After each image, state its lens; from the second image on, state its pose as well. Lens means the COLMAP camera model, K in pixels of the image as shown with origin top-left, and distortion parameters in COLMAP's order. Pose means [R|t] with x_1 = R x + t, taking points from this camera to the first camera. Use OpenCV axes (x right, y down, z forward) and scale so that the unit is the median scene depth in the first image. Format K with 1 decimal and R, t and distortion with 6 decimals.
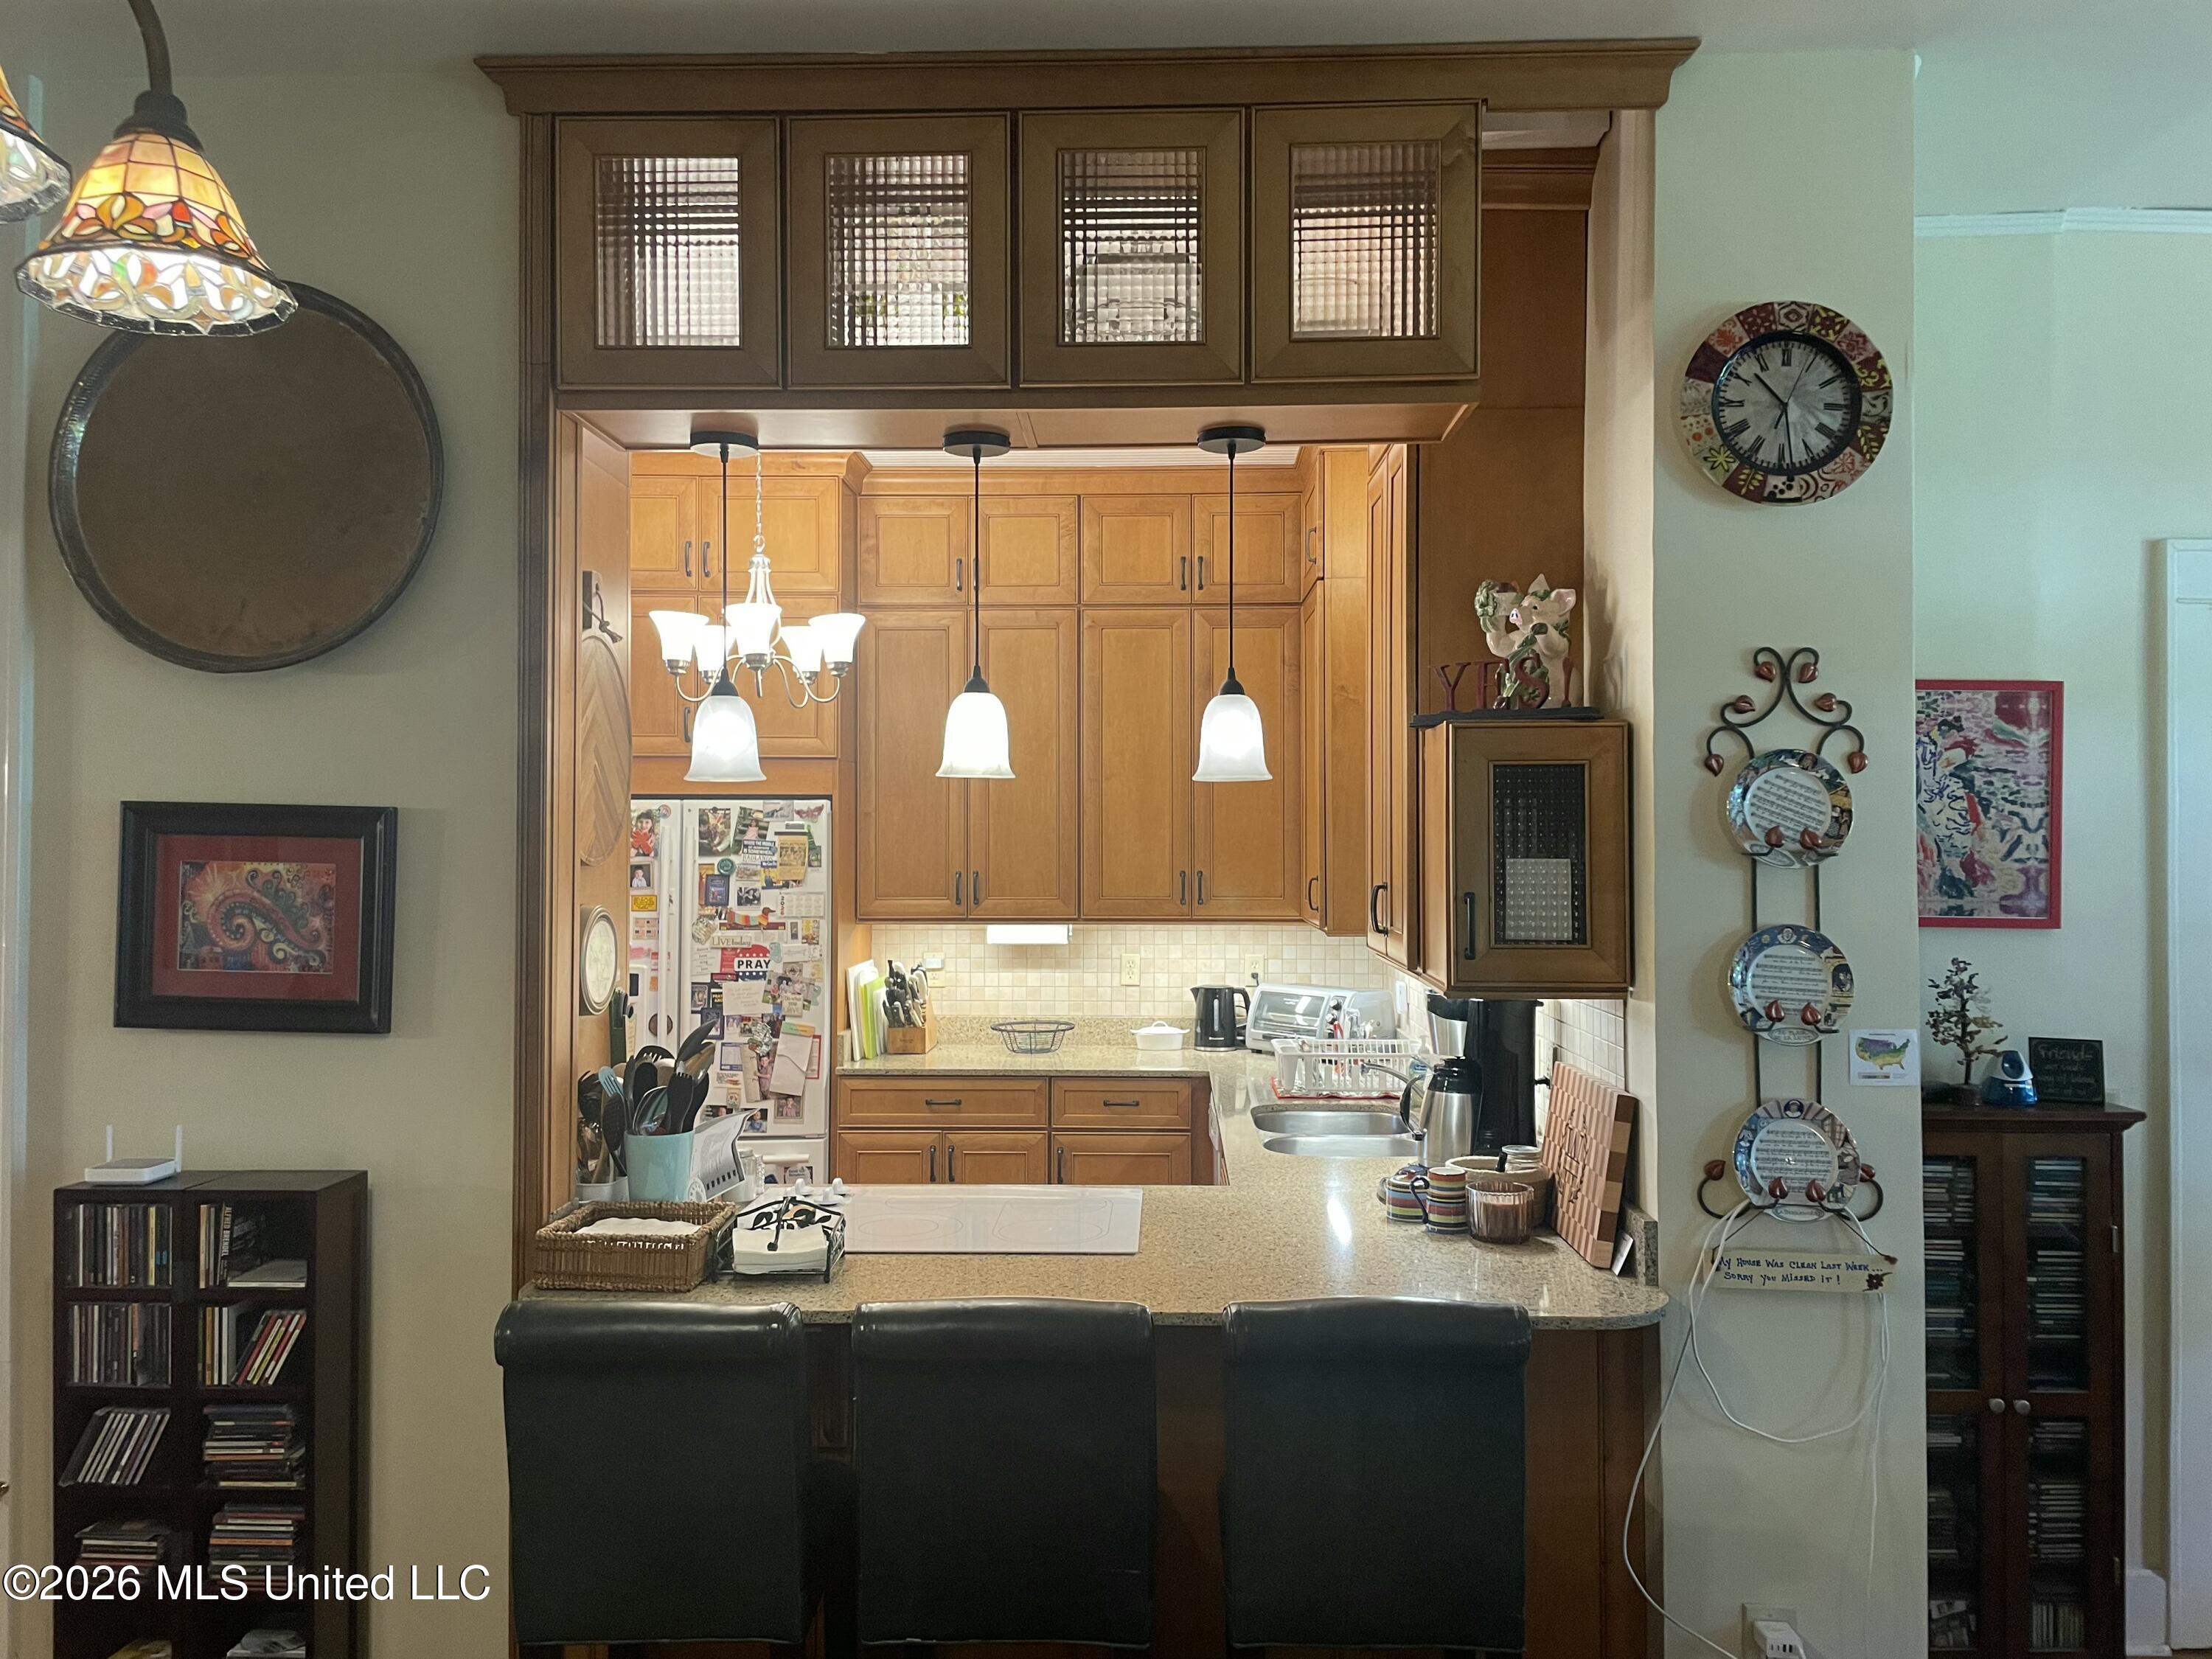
lens RADIAL K [[1655.8, 0, 1116.5], [0, 1655.8, 817.8], [0, 0, 1]] dist [0.008979, 0.000505]
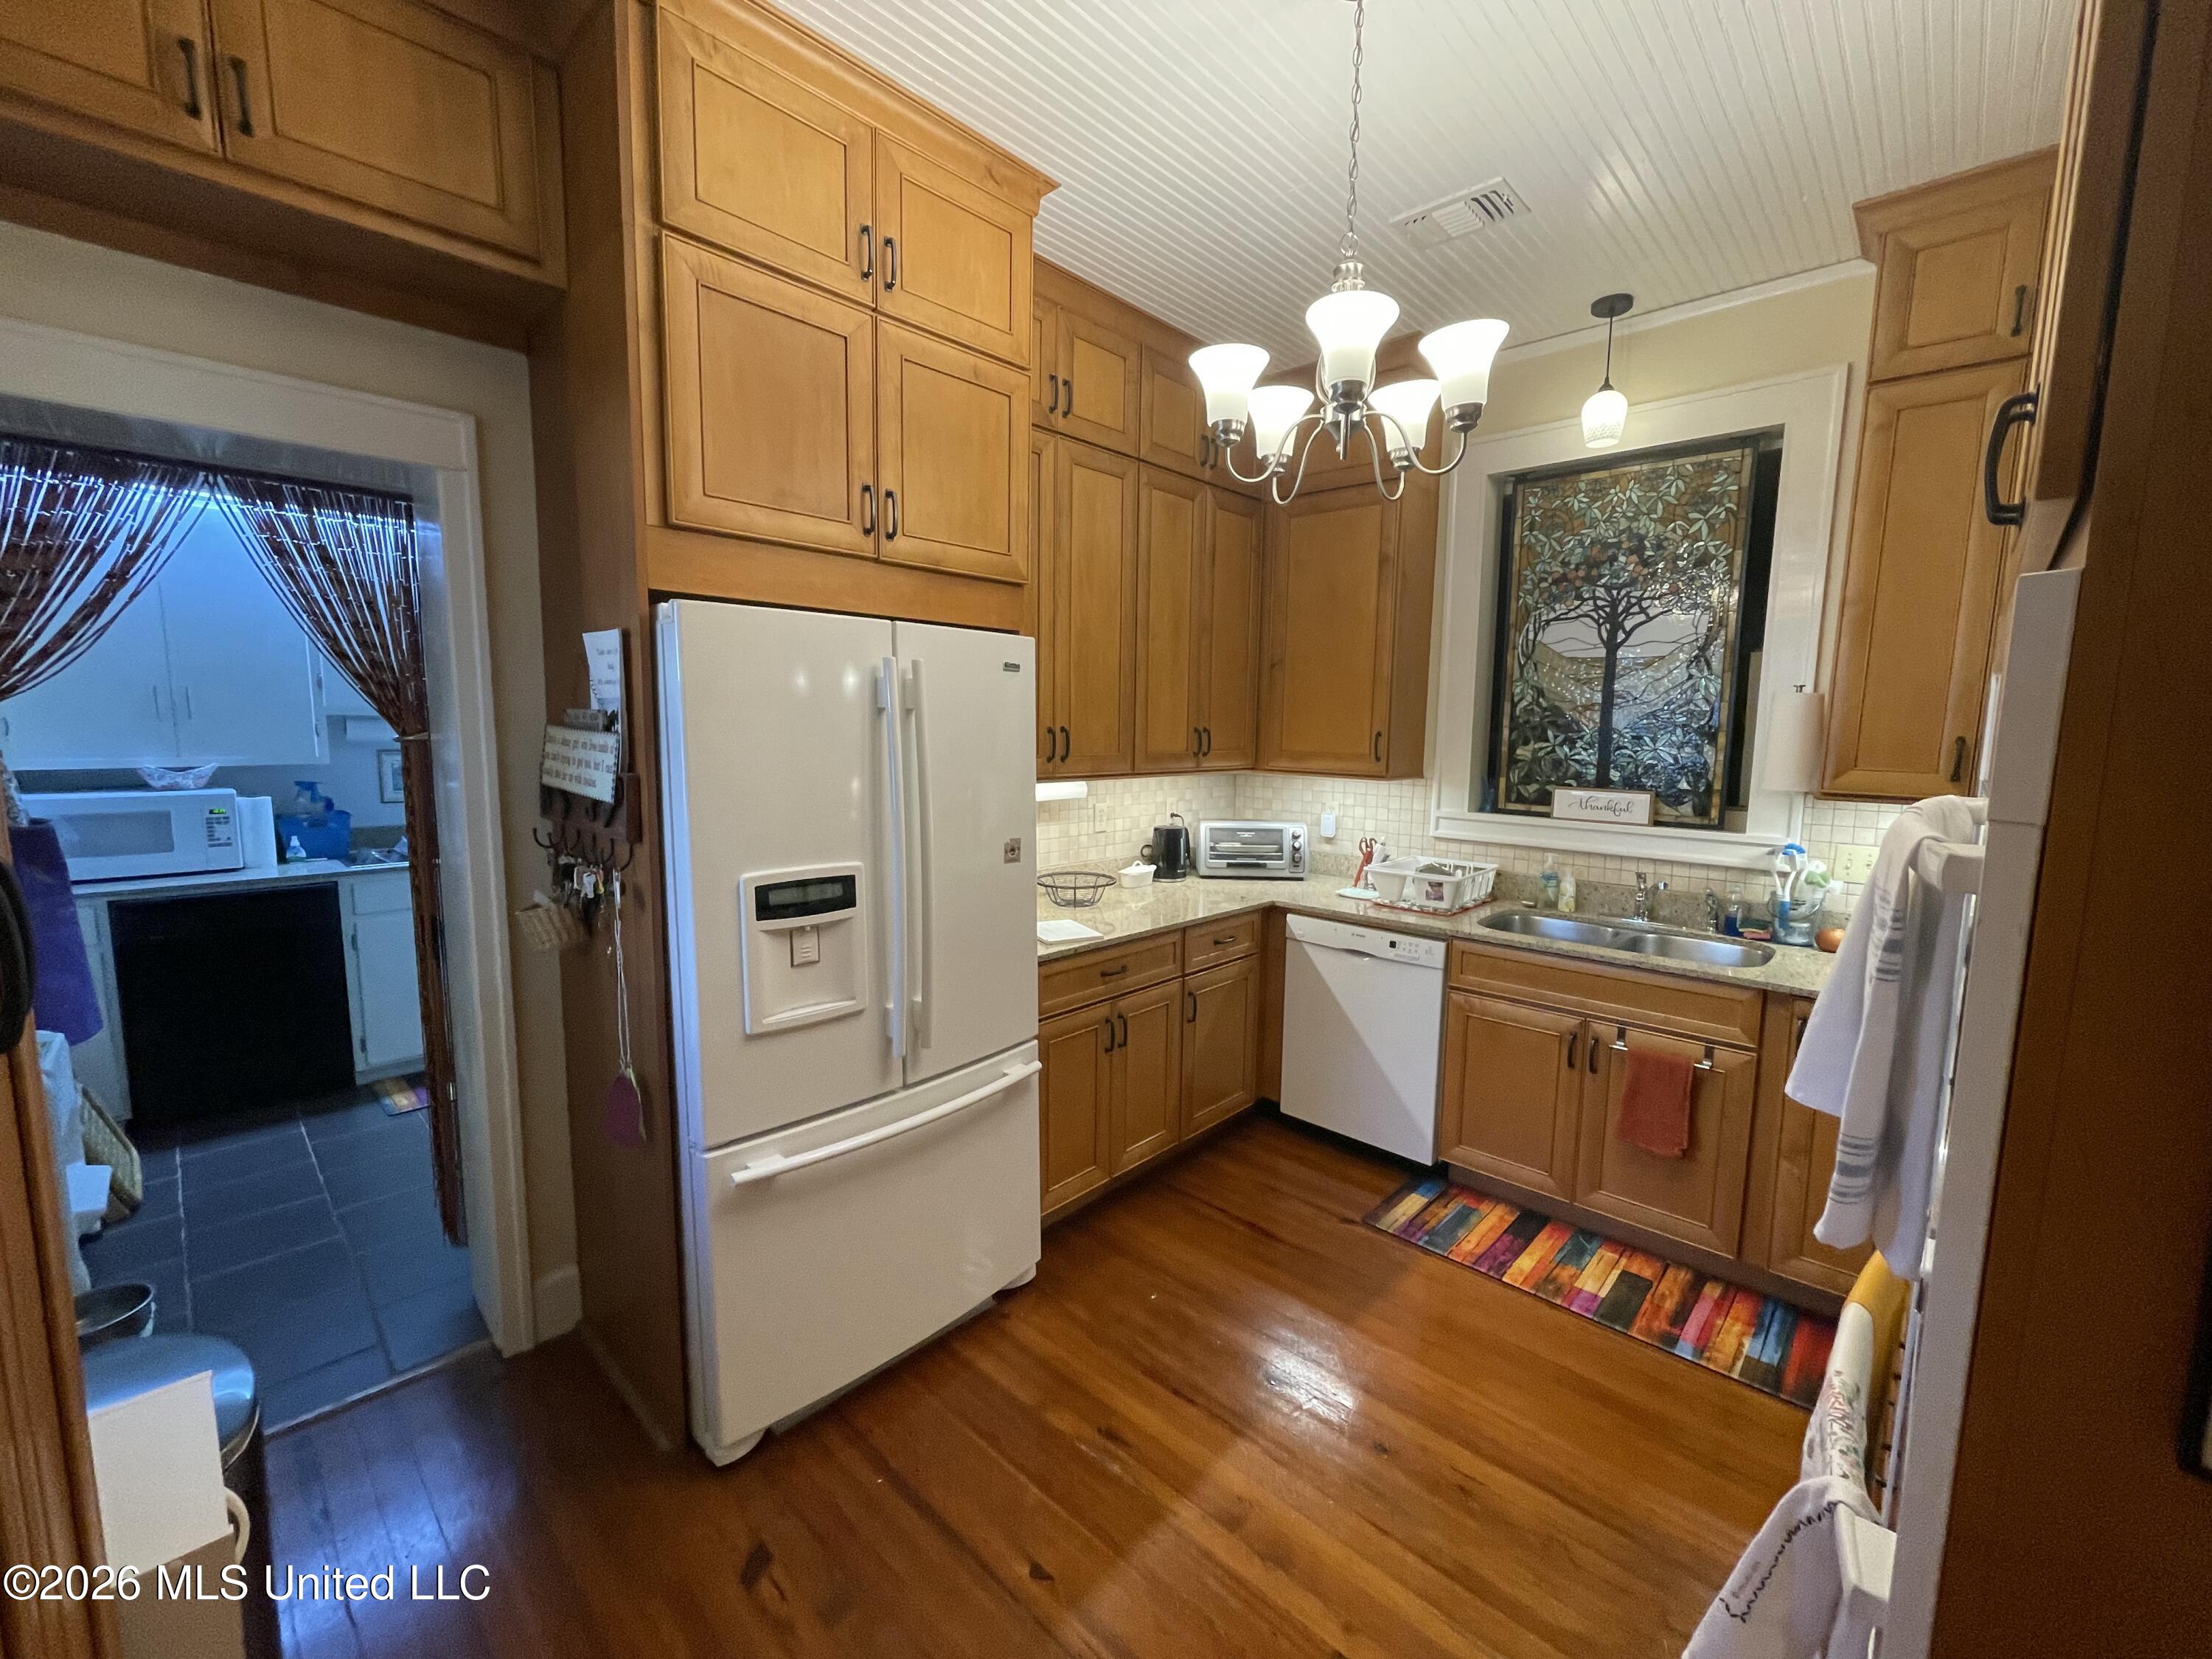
lens RADIAL K [[902.6, 0, 1112.7], [0, 902.6, 835.5], [0, 0, 1]] dist [0.000596, -0.001211]
pose [[0.671884, -0.084837, 0.735782, -0.453218], [-0.027990, 0.989800, 0.139685, 0.019957], [-0.740127, -0.114446, 0.662656, 0.623996]]
